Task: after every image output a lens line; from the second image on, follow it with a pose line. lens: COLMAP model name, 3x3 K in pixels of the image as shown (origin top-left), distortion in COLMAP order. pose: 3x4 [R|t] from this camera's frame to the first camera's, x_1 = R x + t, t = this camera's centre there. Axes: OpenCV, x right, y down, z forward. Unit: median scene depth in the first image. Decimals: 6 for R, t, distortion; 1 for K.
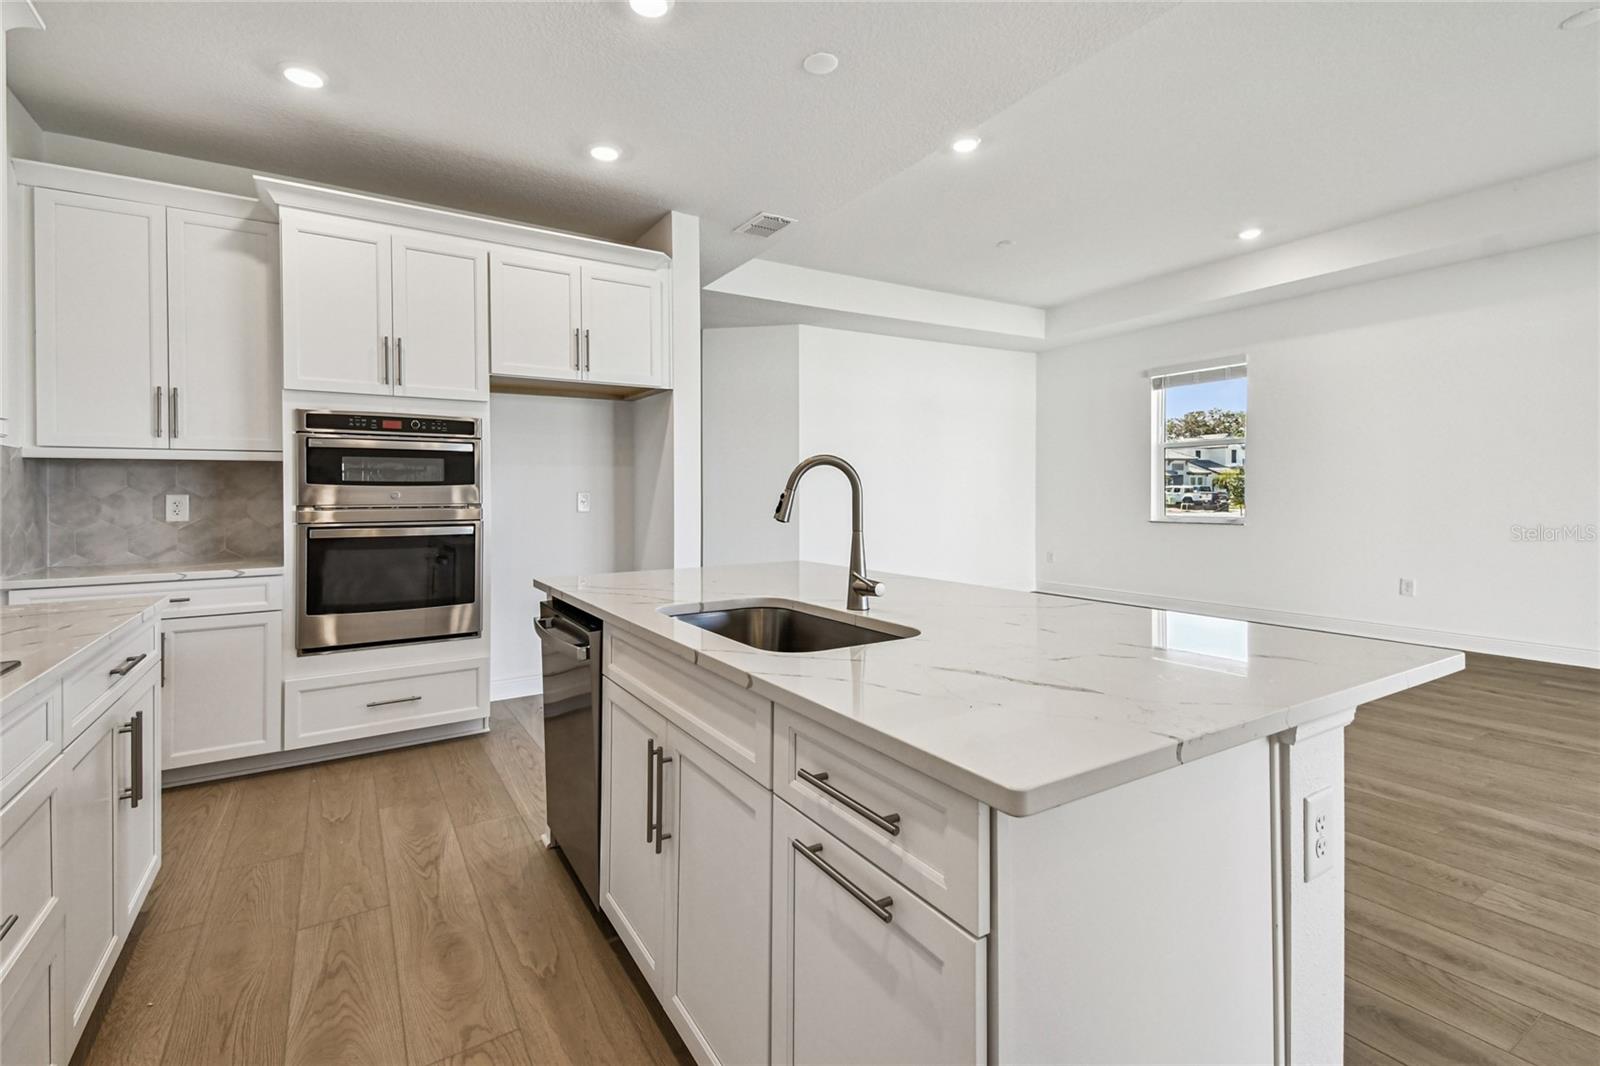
lens RADIAL K [[716.1, 0, 797.8], [0, 716.1, 496.0], [0, 0, 1]] dist [0.023683, -0.011149]
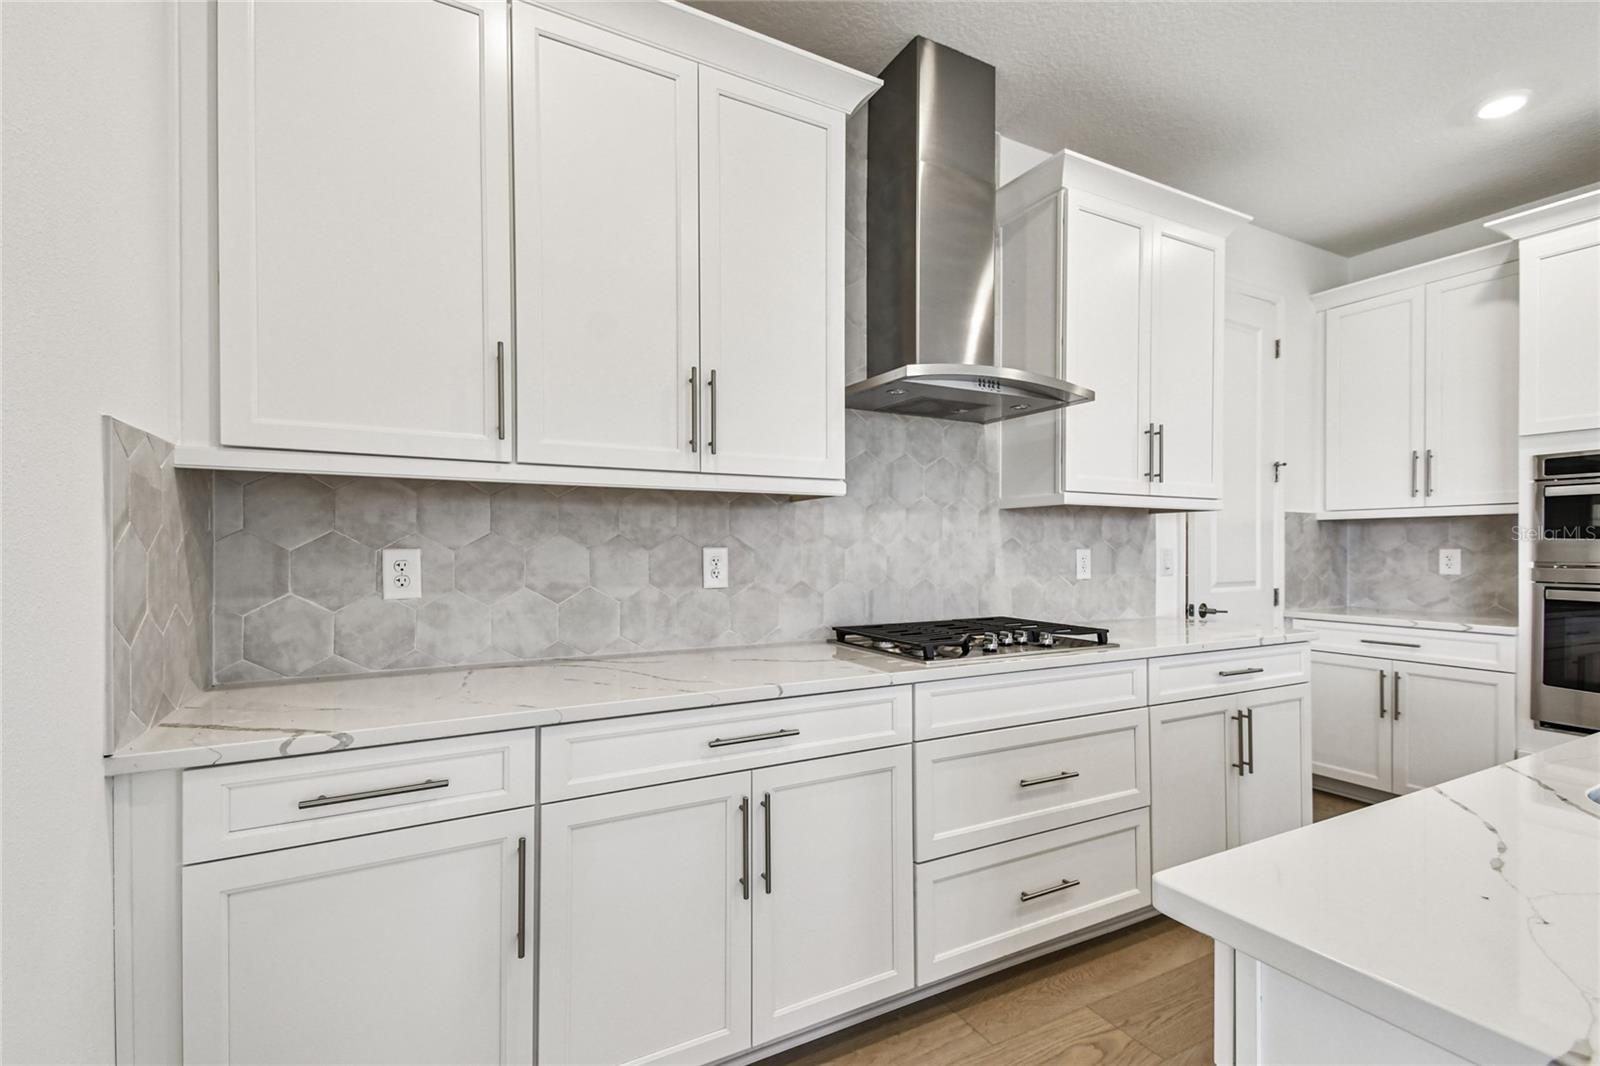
lens RADIAL K [[716.1, 0, 781.9], [0, 716.1, 544.2], [0, 0, 1]] dist [0.023683, -0.011149]
pose [[-0.069066, -0.001207, -0.997611, 0.270501], [-0.005705, 0.999983, -0.000815, -0.002487], [0.997596, 0.005635, -0.069072, 0.111280]]
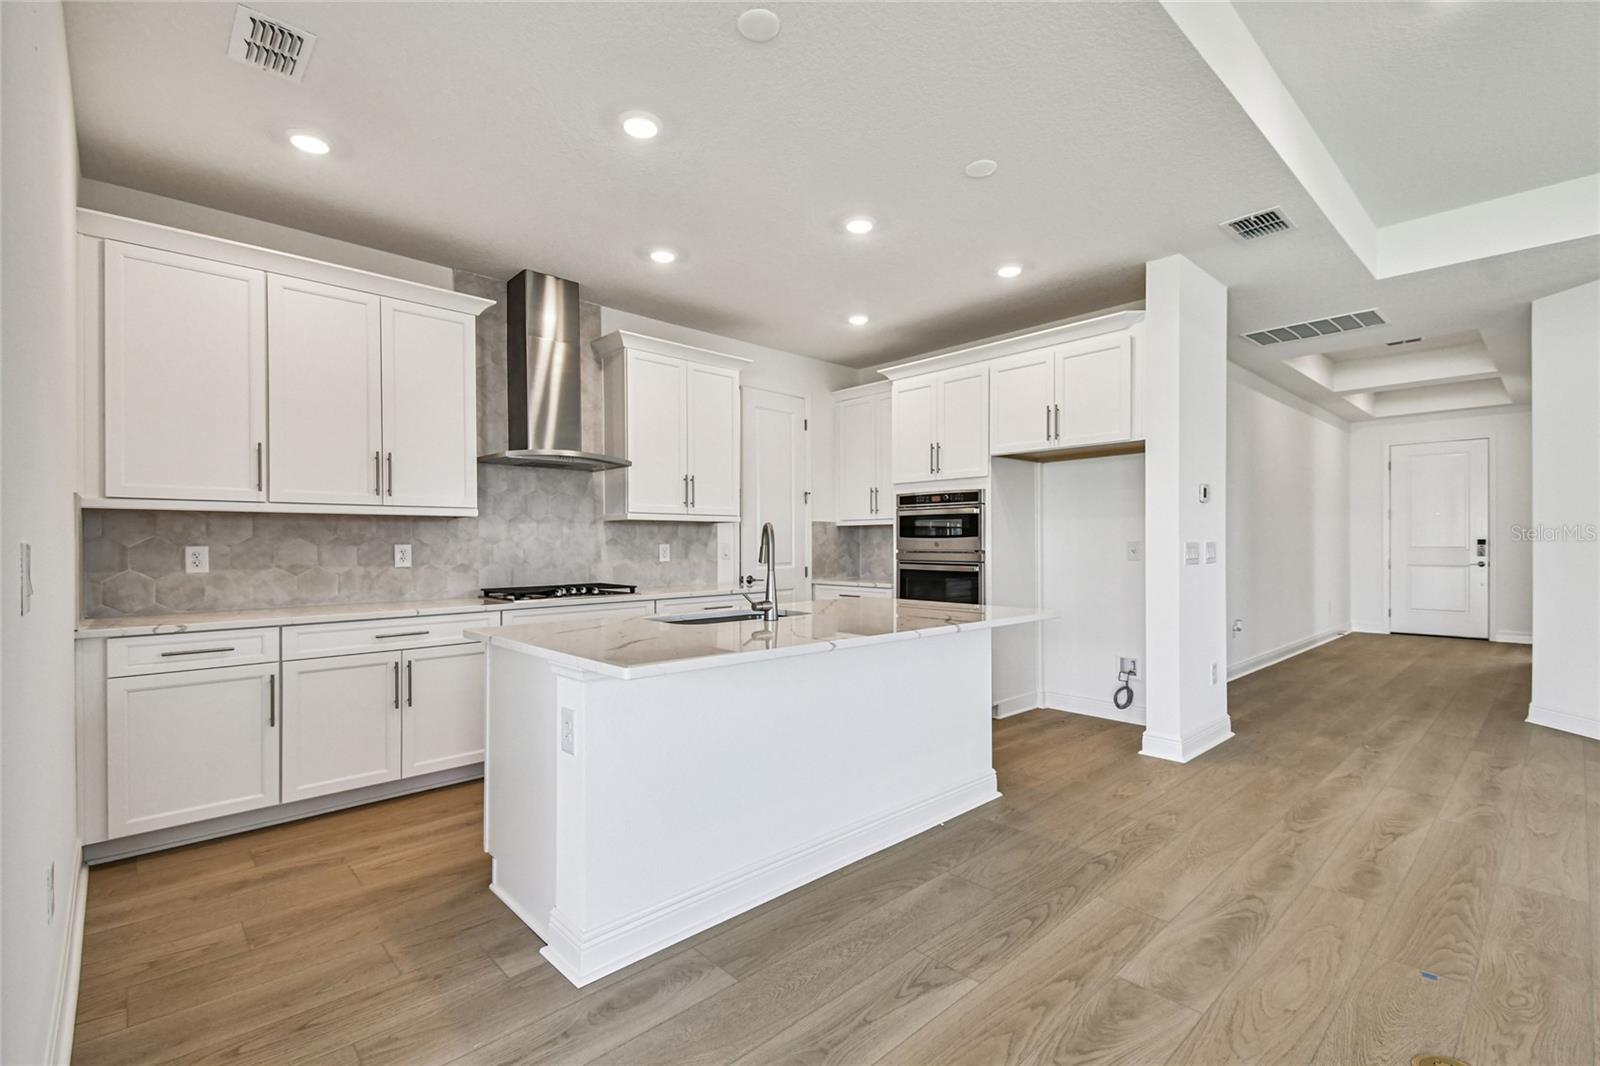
lens RADIAL K [[716.1, 0, 799.5], [0, 716.1, 533.3], [0, 0, 1]] dist [0.023683, -0.011149]
pose [[0.196325, -0.008982, -0.980498, 0.905453], [-0.003677, 0.999944, -0.009897, -0.008395], [0.980532, 0.005548, 0.196281, 0.413938]]
